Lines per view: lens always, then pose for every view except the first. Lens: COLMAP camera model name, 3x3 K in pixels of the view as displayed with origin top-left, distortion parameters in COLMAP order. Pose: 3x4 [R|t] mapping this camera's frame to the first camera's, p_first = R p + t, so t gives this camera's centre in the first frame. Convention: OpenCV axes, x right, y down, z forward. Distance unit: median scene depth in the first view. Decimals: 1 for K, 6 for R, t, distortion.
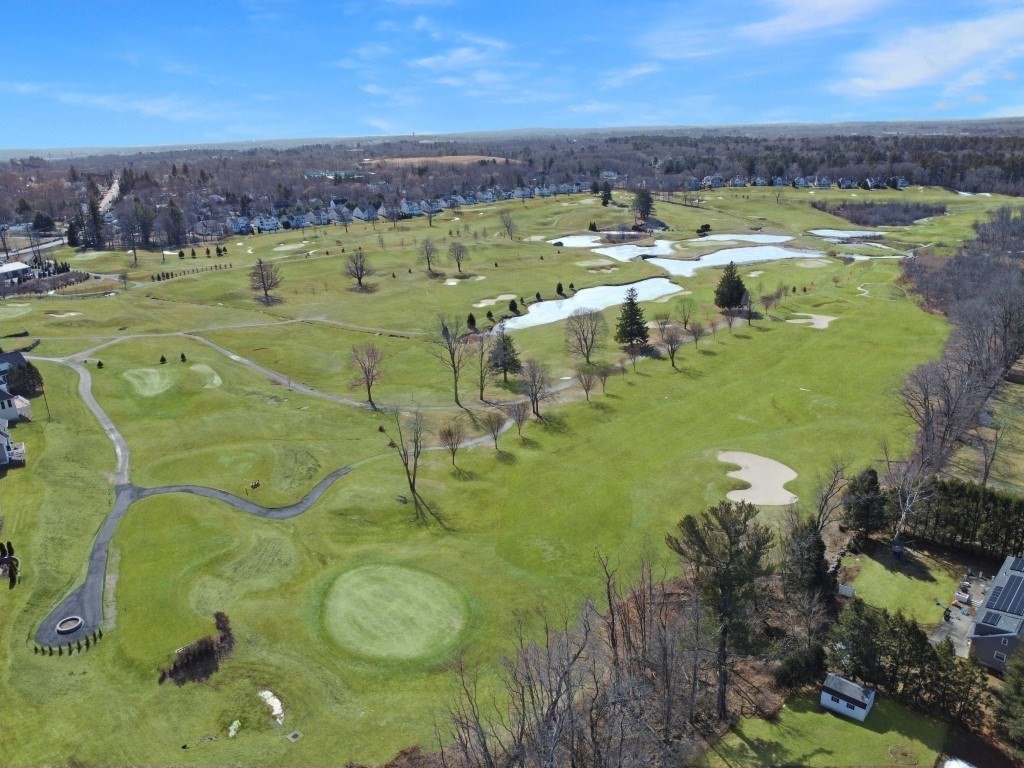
lens RADIAL K [[745.3, 0, 512.0], [0, 745.3, 384.0], [0, 0, 1]] dist [-0.036777, -0.000232]
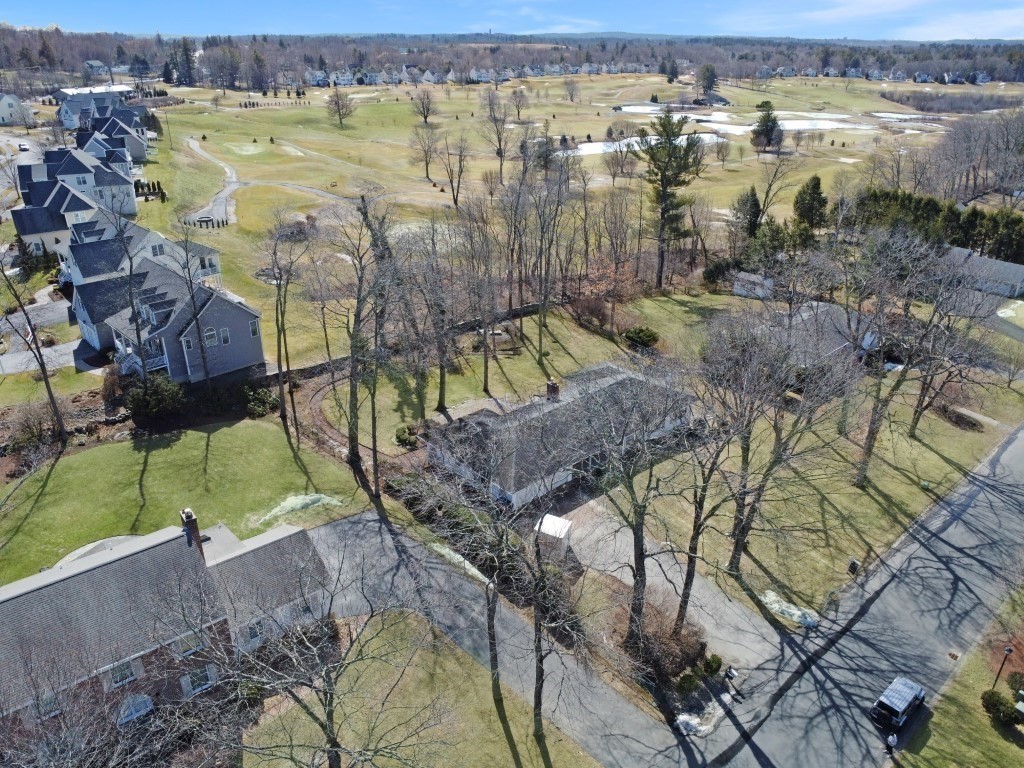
lens RADIAL K [[745.3, 0, 512.0], [0, 745.3, 384.0], [0, 0, 1]] dist [-0.036777, -0.000232]
pose [[0.994384, 0.075672, -0.073984, 0.019407], [-0.066928, 0.991194, 0.114258, 0.074560], [0.081979, -0.108665, 0.990692, -0.067192]]
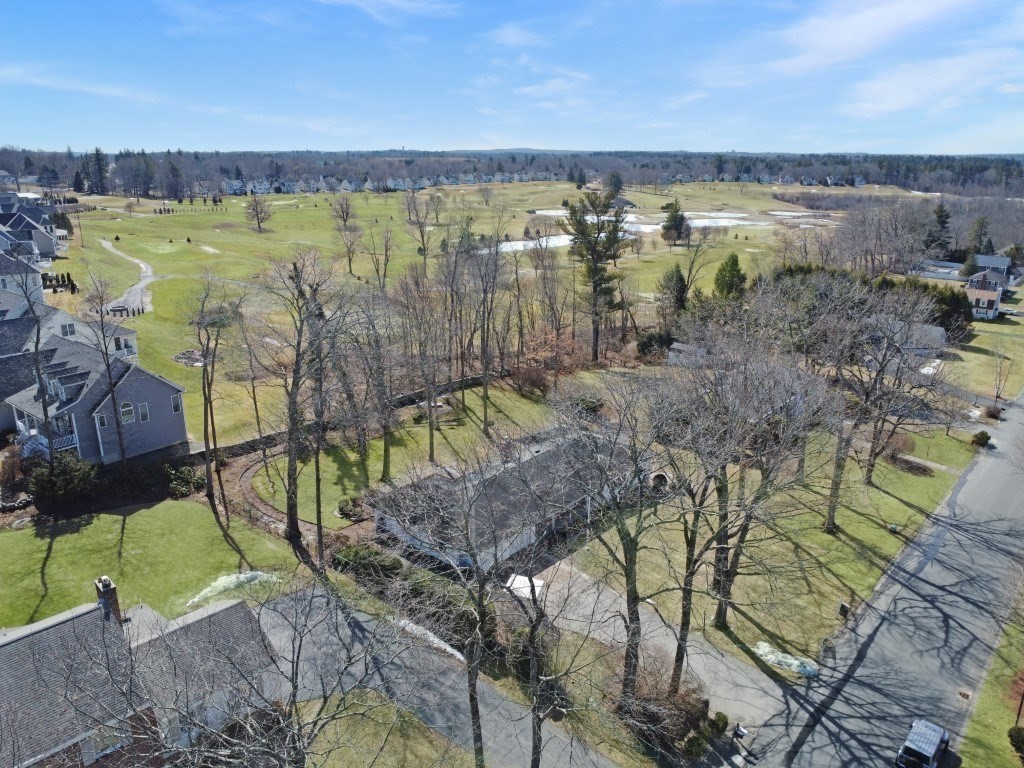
lens RADIAL K [[745.3, 0, 512.0], [0, 745.3, 384.0], [0, 0, 1]] dist [-0.036777, -0.000232]
pose [[0.999365, 0.027623, 0.022491, 0.015007], [-0.026976, 0.999227, -0.028590, 0.082193], [-0.023264, 0.027966, 0.999338, -0.060911]]
